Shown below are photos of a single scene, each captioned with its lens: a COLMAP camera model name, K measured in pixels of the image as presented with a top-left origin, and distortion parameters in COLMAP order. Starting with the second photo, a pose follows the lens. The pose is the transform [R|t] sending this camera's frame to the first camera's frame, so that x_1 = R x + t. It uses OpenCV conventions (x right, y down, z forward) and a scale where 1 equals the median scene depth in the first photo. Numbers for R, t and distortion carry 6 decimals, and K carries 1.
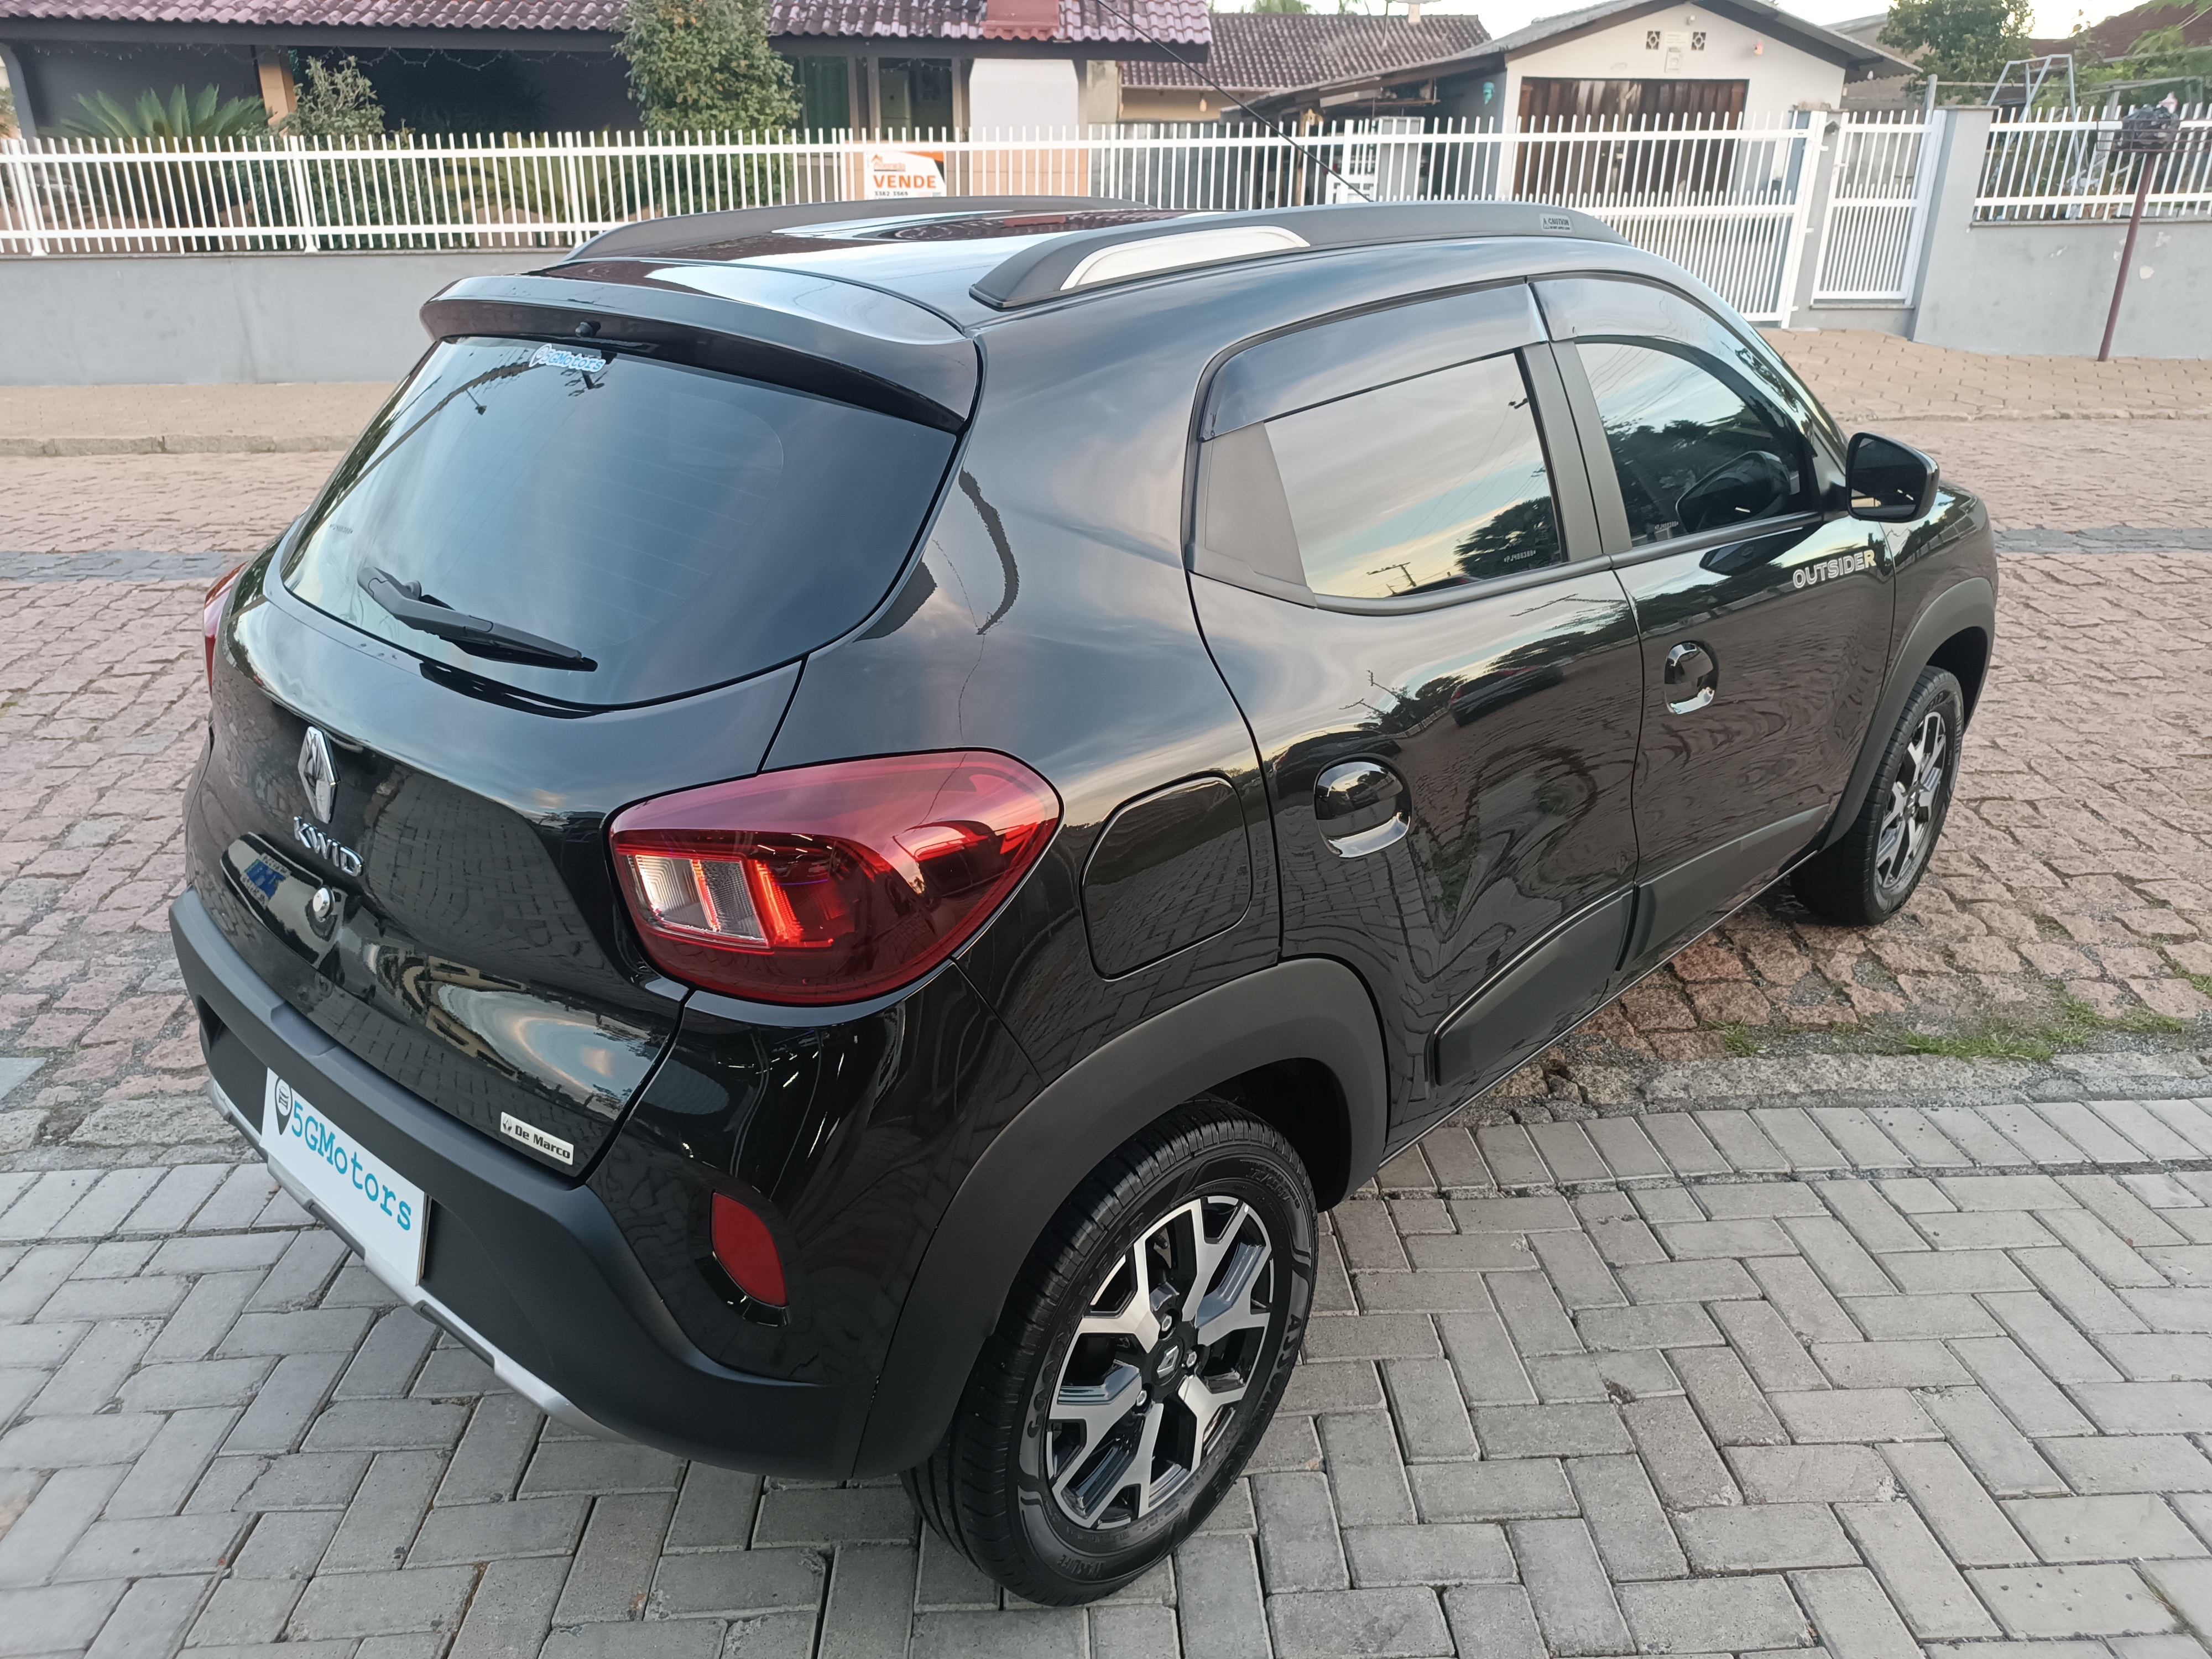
lens RADIAL K [[1606.8, 0, 1114.5], [0, 1606.8, 832.6], [0, 0, 1]] dist [0.010222, 0.001296]
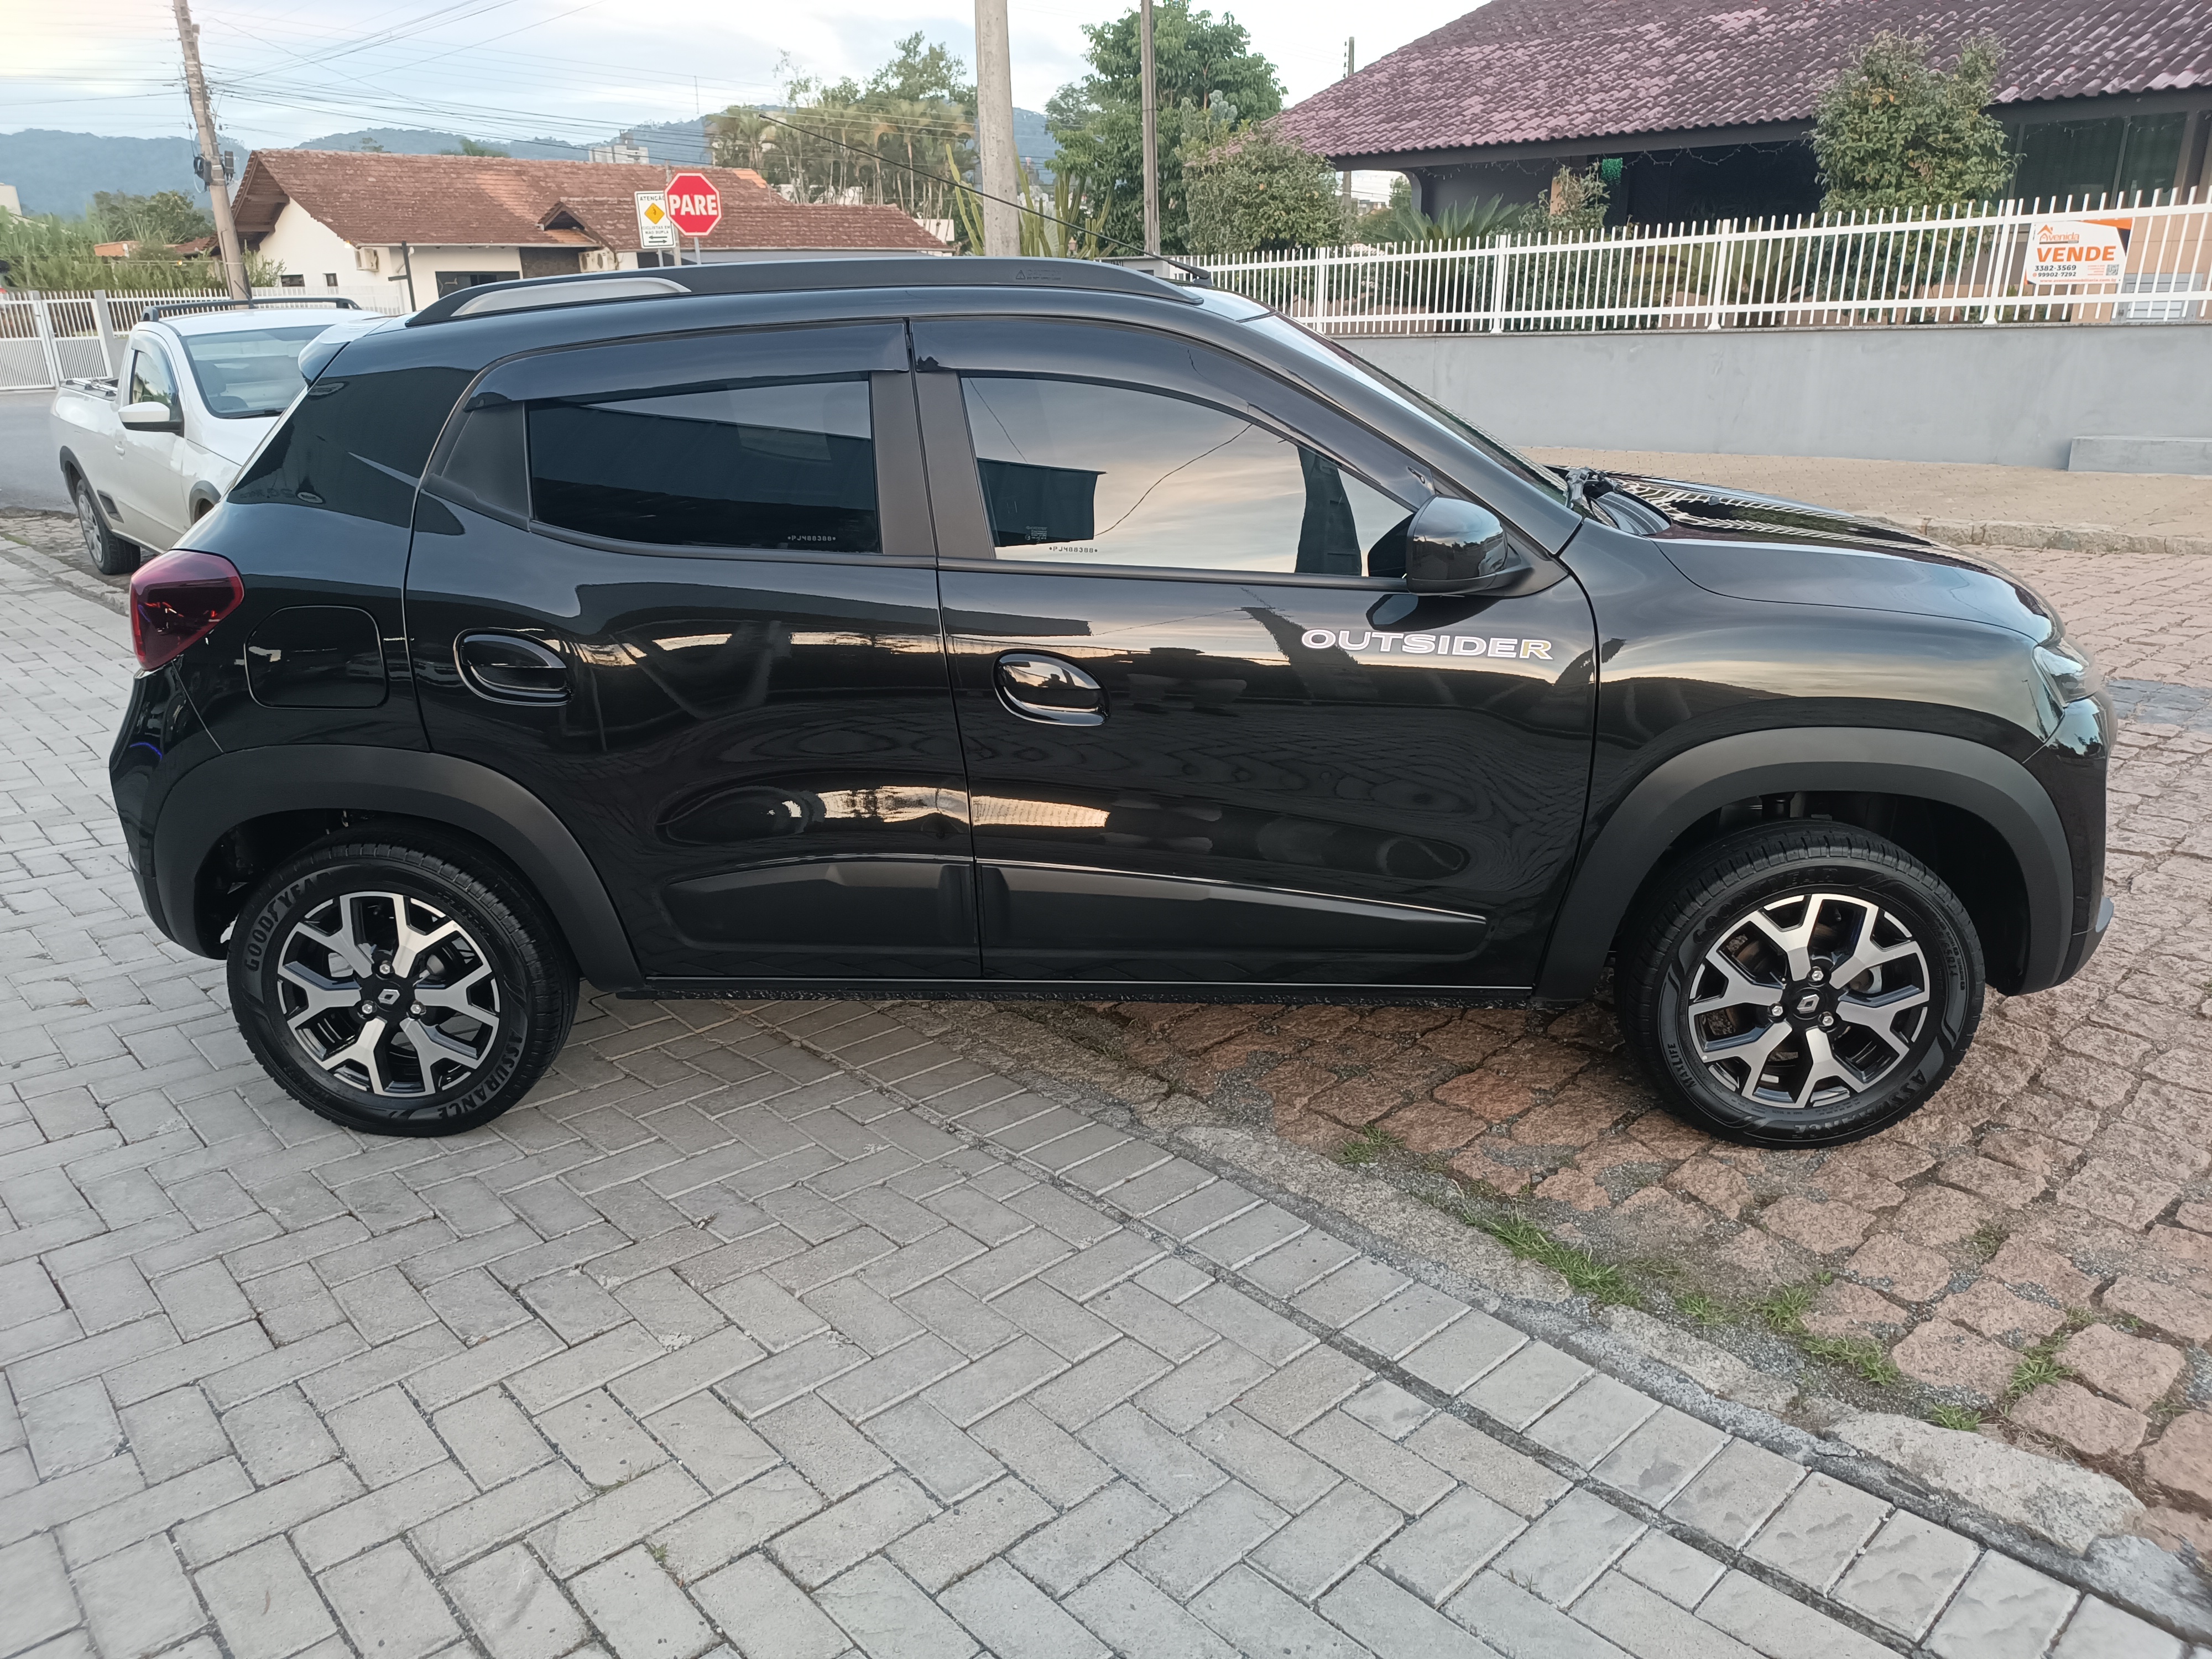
lens RADIAL K [[1606.8, 0, 1095.1], [0, 1606.8, 830.7], [0, 0, 1]] dist [0.010222, 0.001296]
pose [[0.639553, 0.231153, -0.733171, 0.253551], [-0.261347, 0.962294, 0.075415, -0.023549], [0.722959, 0.143381, 0.675849, 0.050797]]
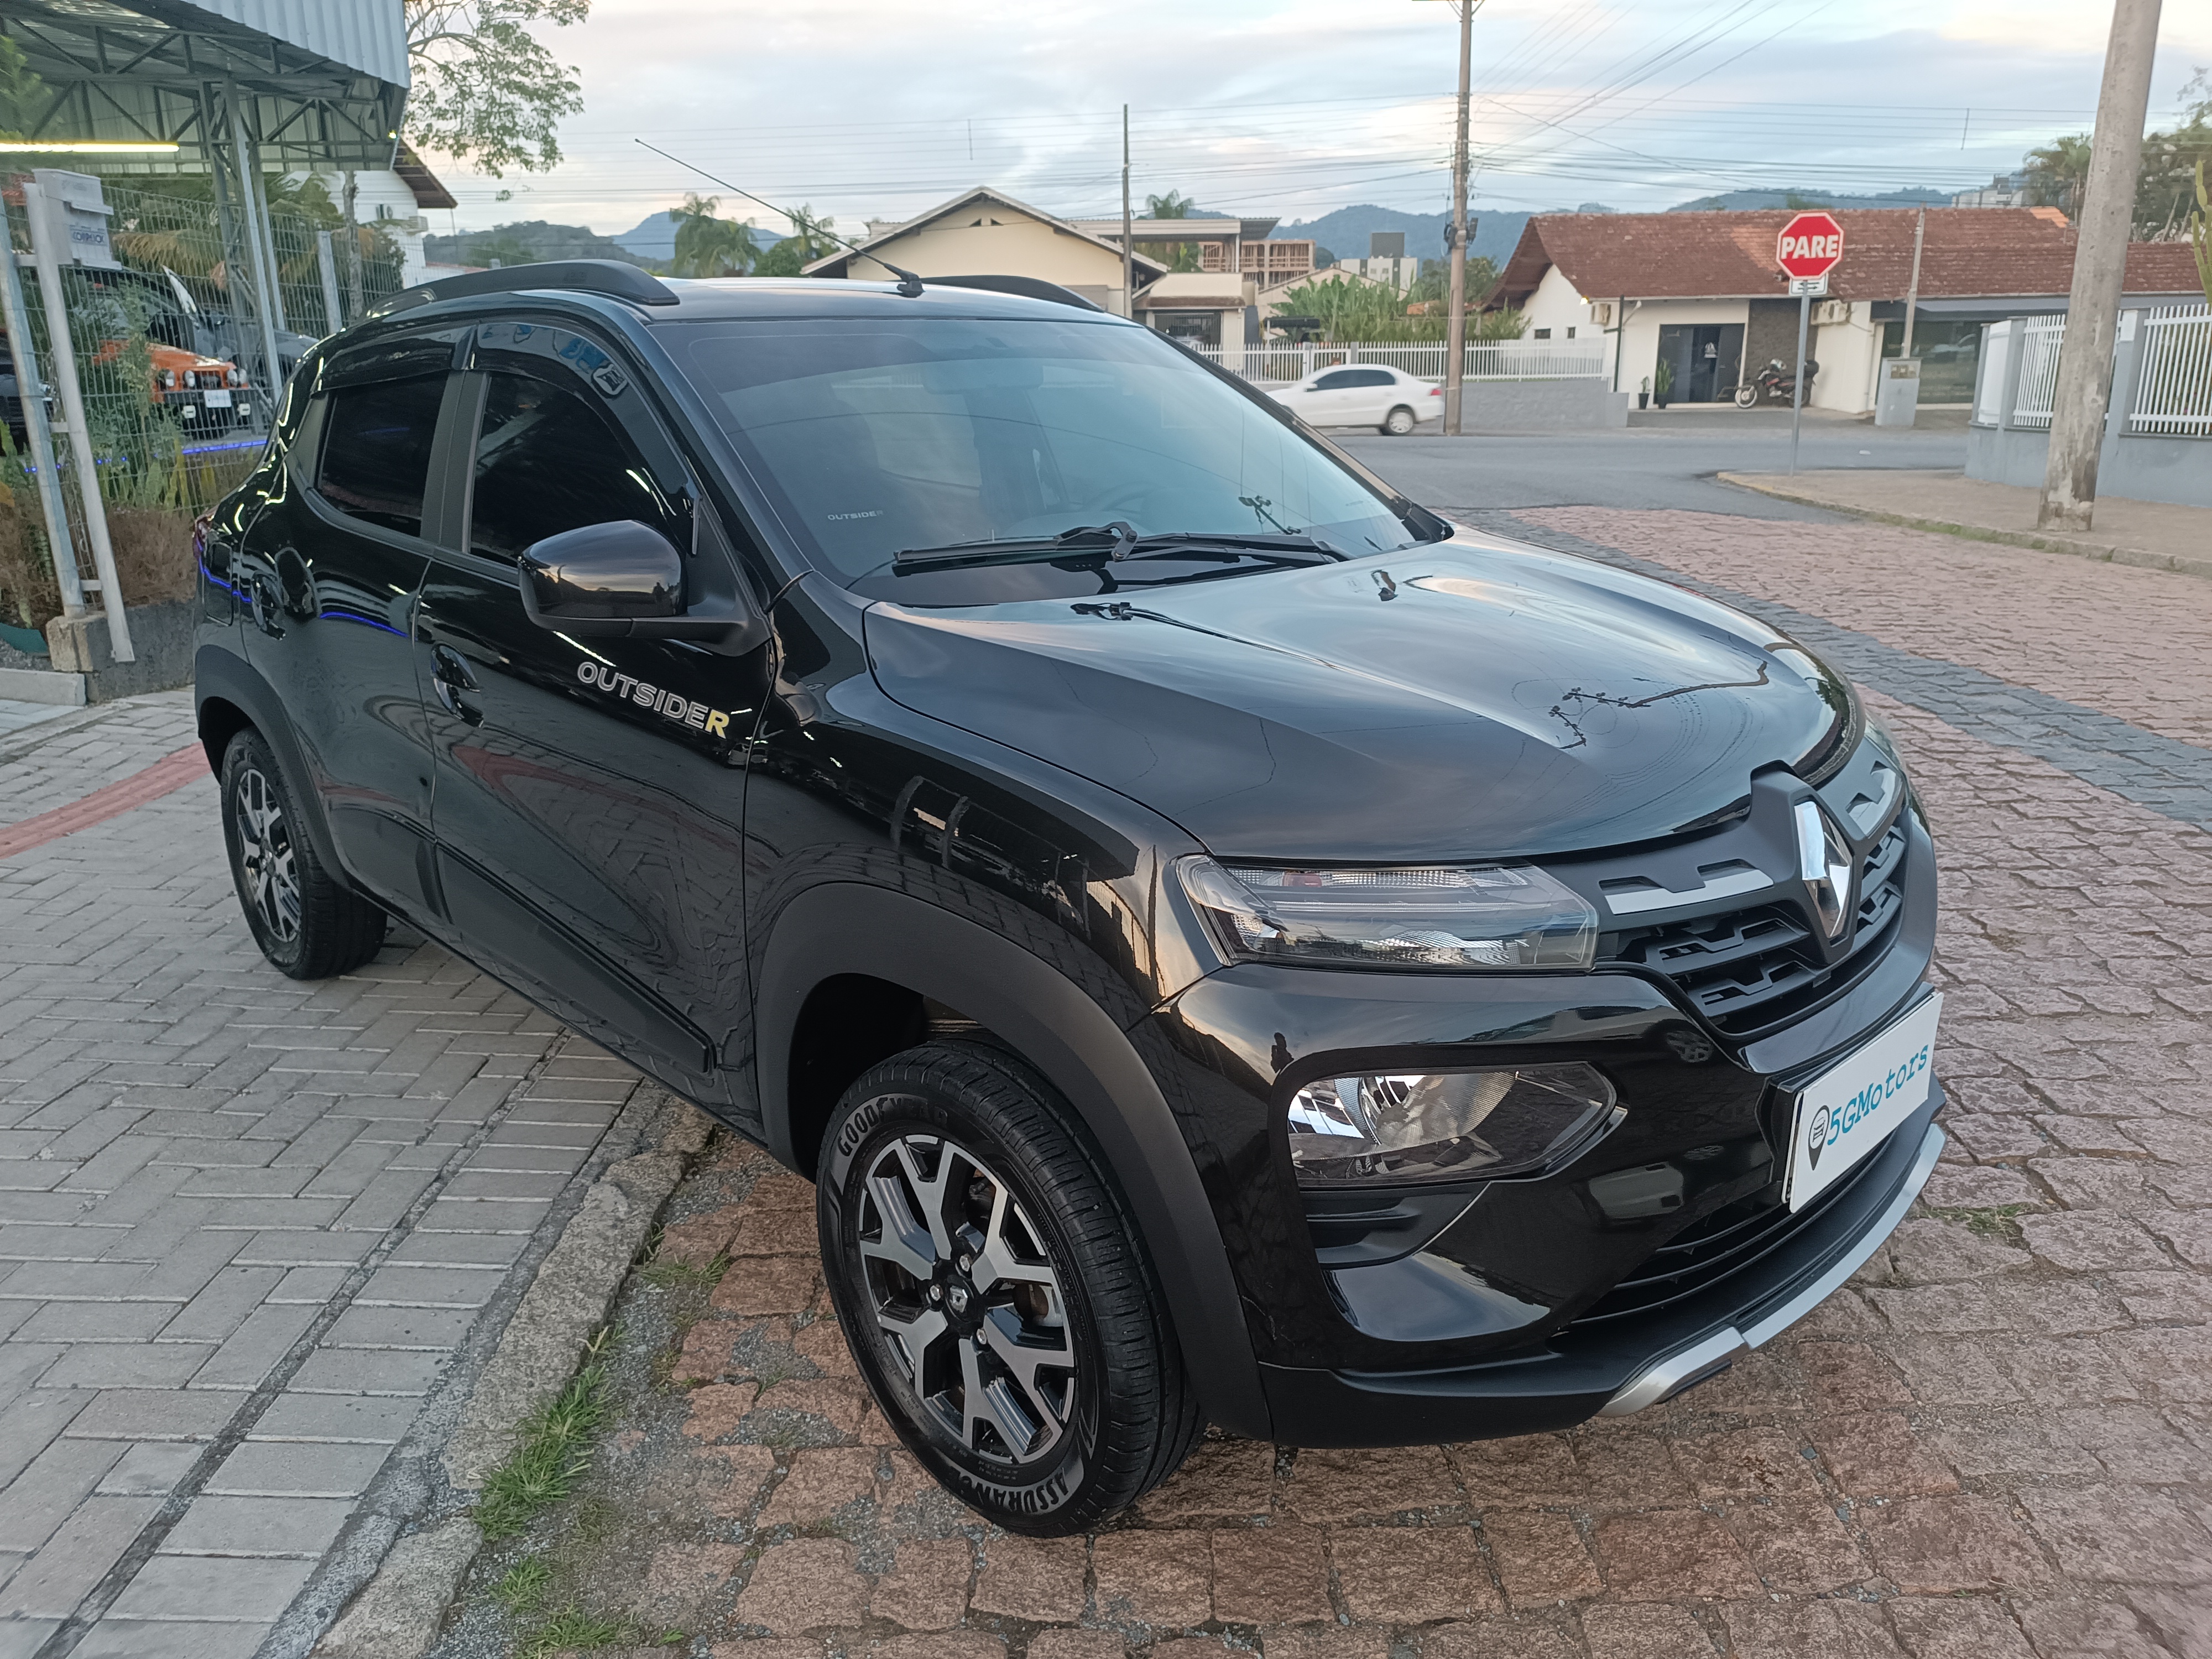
lens RADIAL K [[1606.8, 0, 1107.0], [0, 1606.8, 825.9], [0, 0, 1]] dist [0.010222, 0.001296]
pose [[-0.074559, 0.272013, -0.959401, 0.297301], [-0.354662, 0.891943, 0.280450, -0.106465], [0.932017, 0.361174, 0.029970, 0.293671]]
